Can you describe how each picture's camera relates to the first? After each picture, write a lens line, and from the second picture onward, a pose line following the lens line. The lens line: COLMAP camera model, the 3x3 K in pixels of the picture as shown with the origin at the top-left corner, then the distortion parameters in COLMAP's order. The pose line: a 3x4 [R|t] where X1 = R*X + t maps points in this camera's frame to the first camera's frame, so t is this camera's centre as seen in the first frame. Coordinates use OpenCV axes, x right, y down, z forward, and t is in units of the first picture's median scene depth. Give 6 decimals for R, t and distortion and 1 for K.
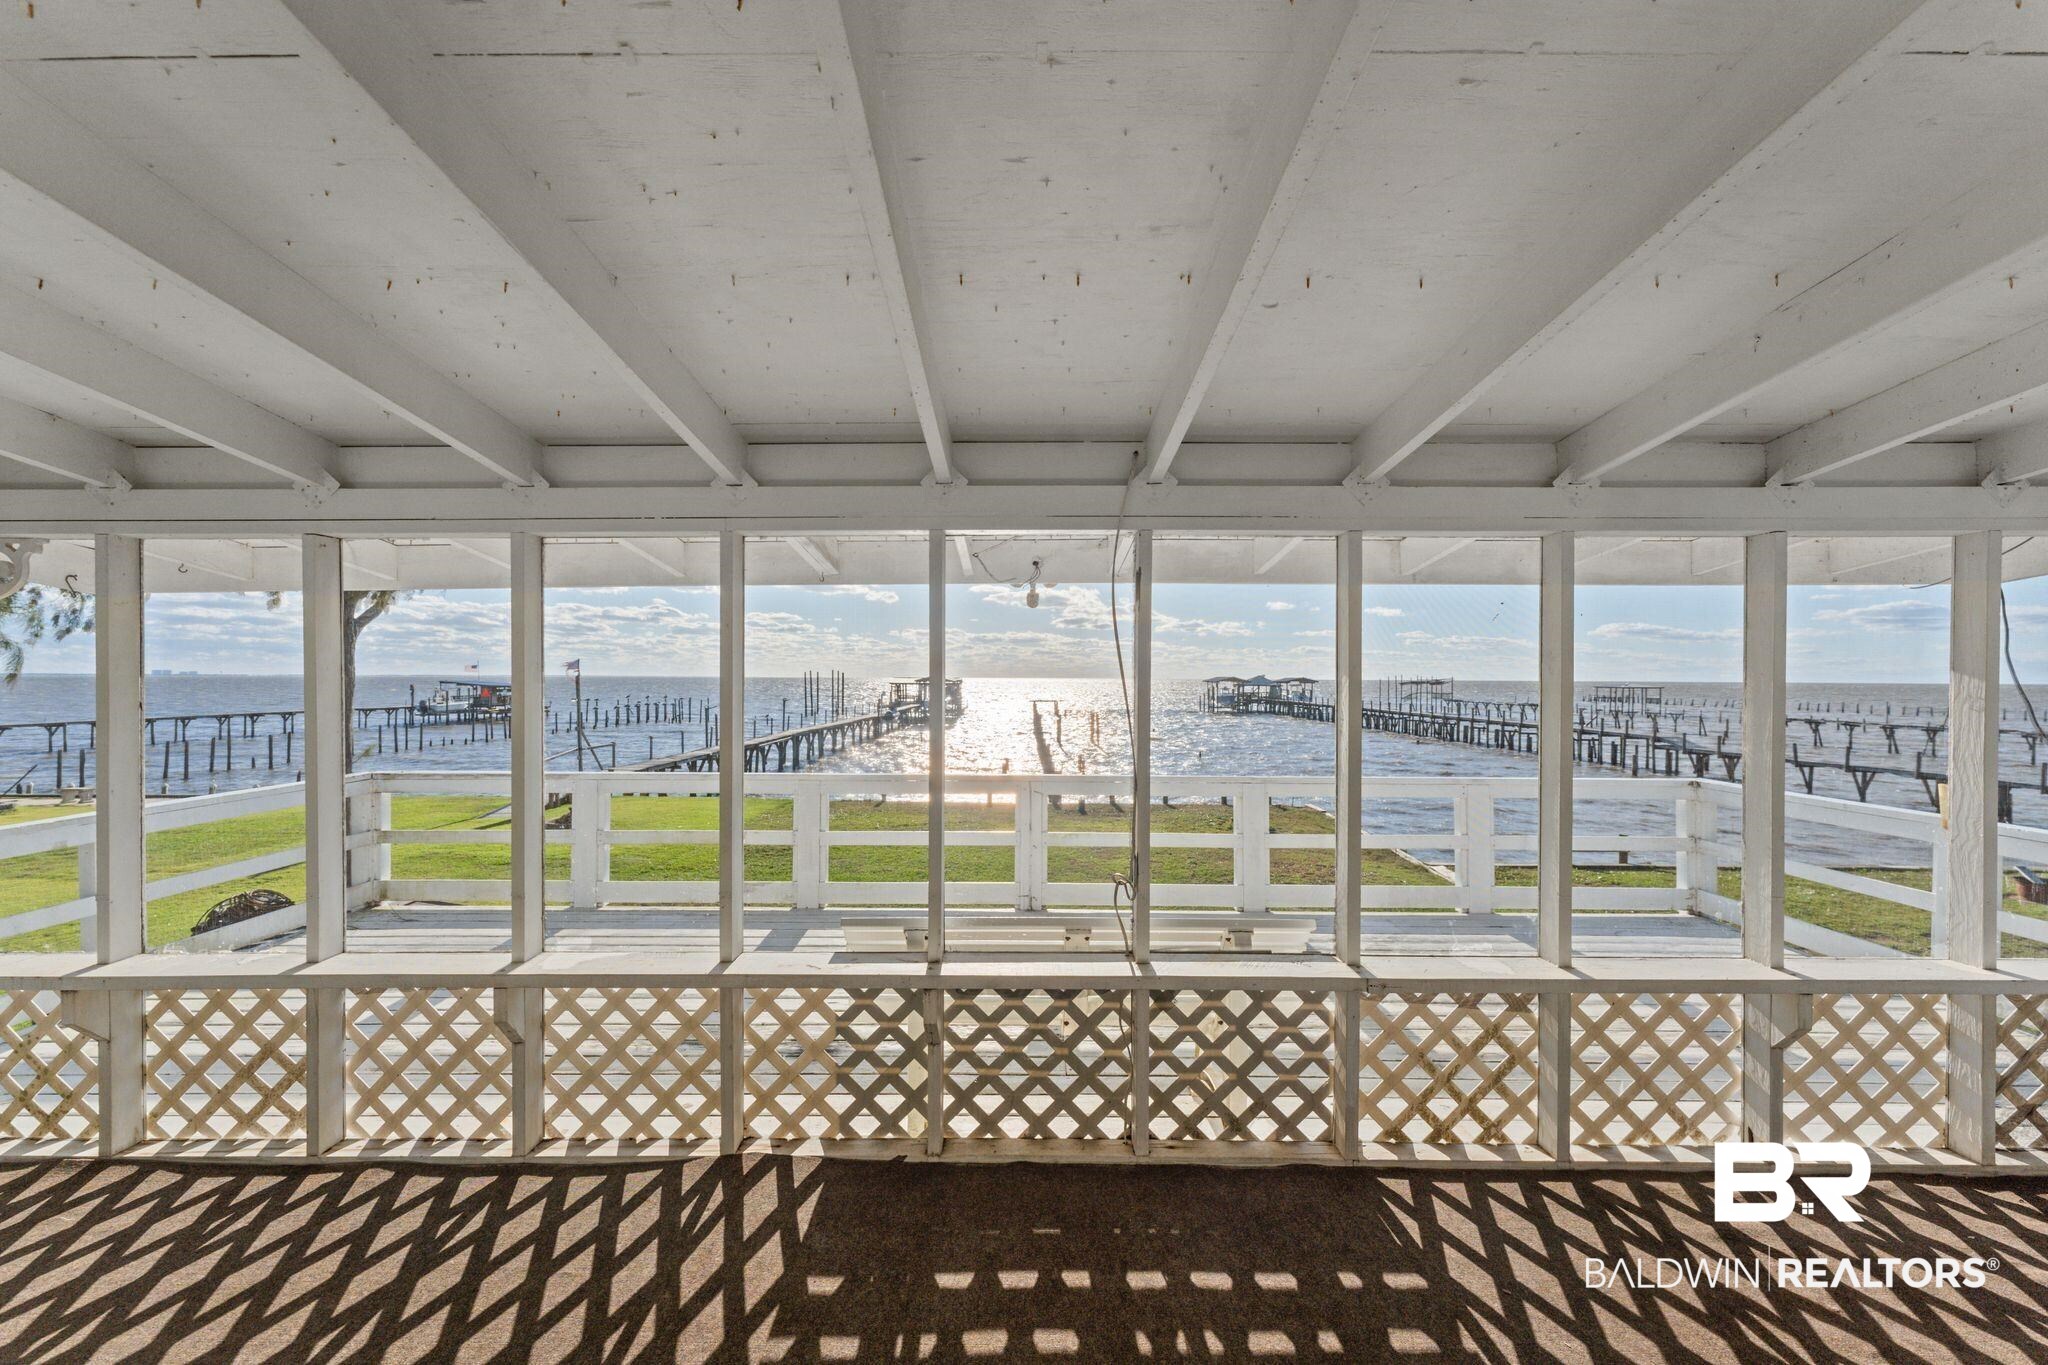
lens RADIAL K [[827.2, 0, 1026.9], [0, 827.2, 686.9], [0, 0, 1]] dist [0.007509, -0.000660]
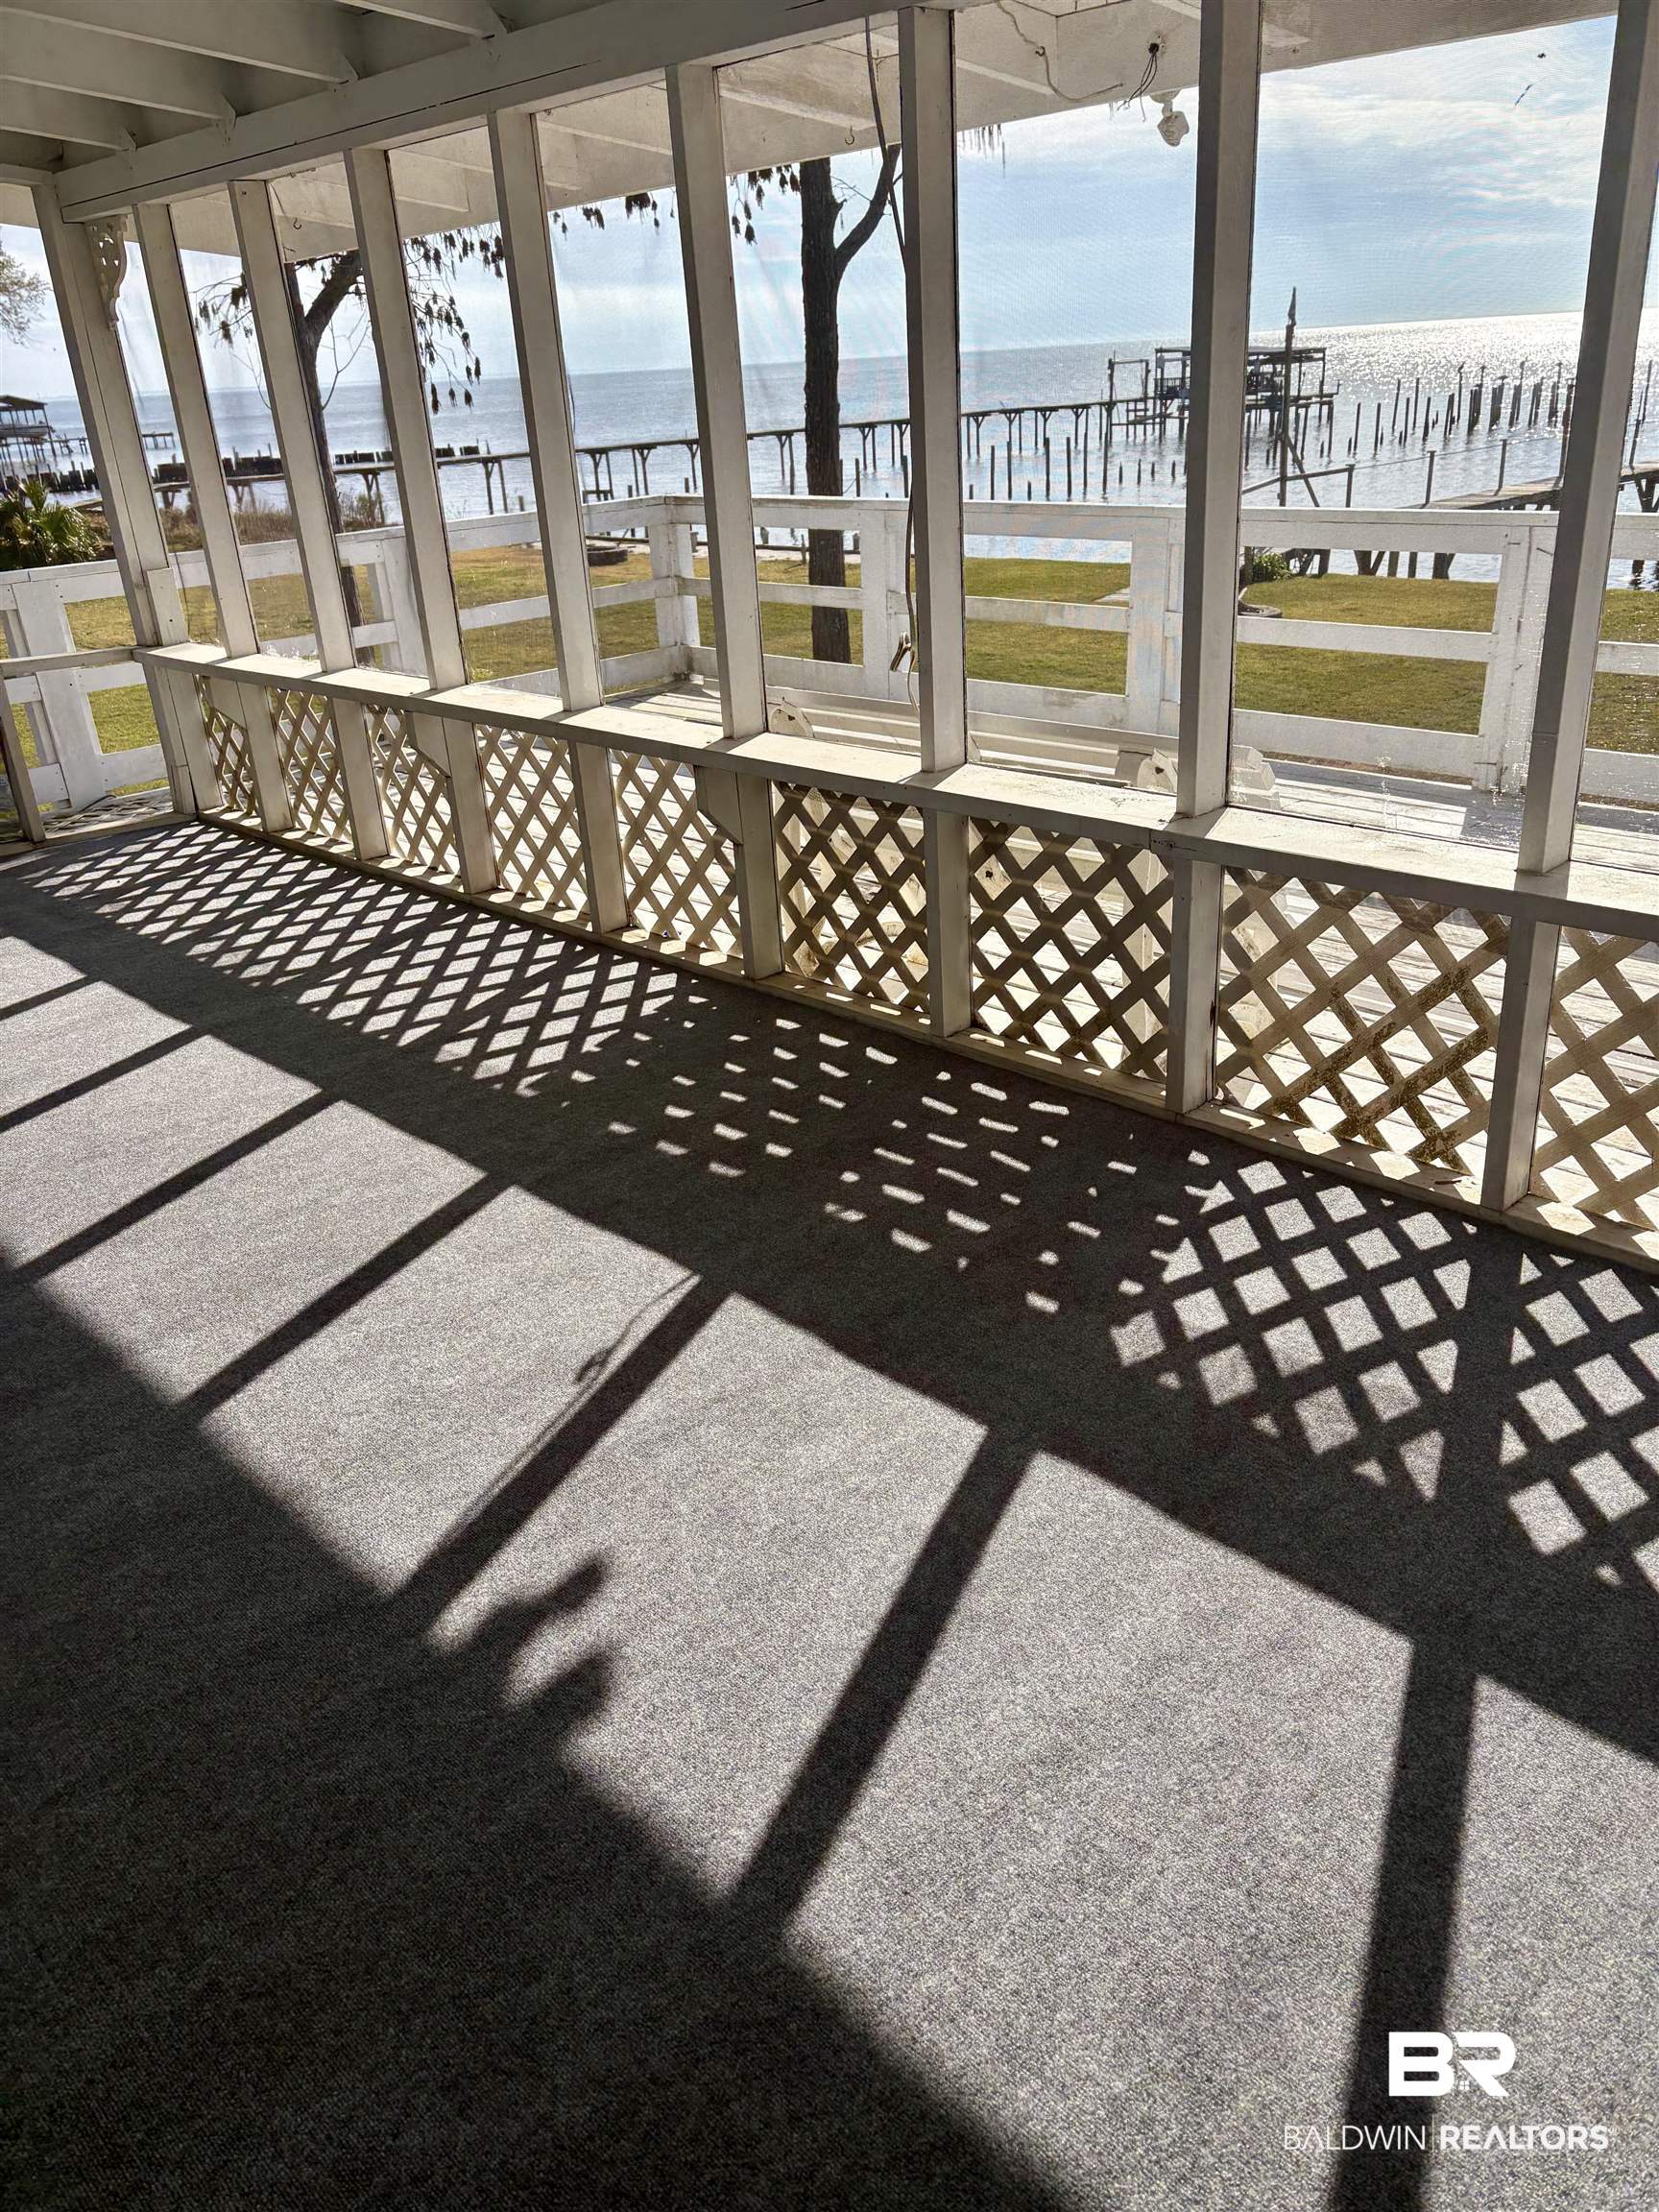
lens RADIAL K [[1669.7, 0, 822.0], [0, 1669.7, 1106.4], [0, 0, 1]] dist [-0.021810, 0.008194]
pose [[0.719654, 0.256532, -0.645205, 0.545670], [0.058358, 0.903609, 0.424364, -0.003552], [0.691876, -0.343048, 0.635316, -0.012534]]
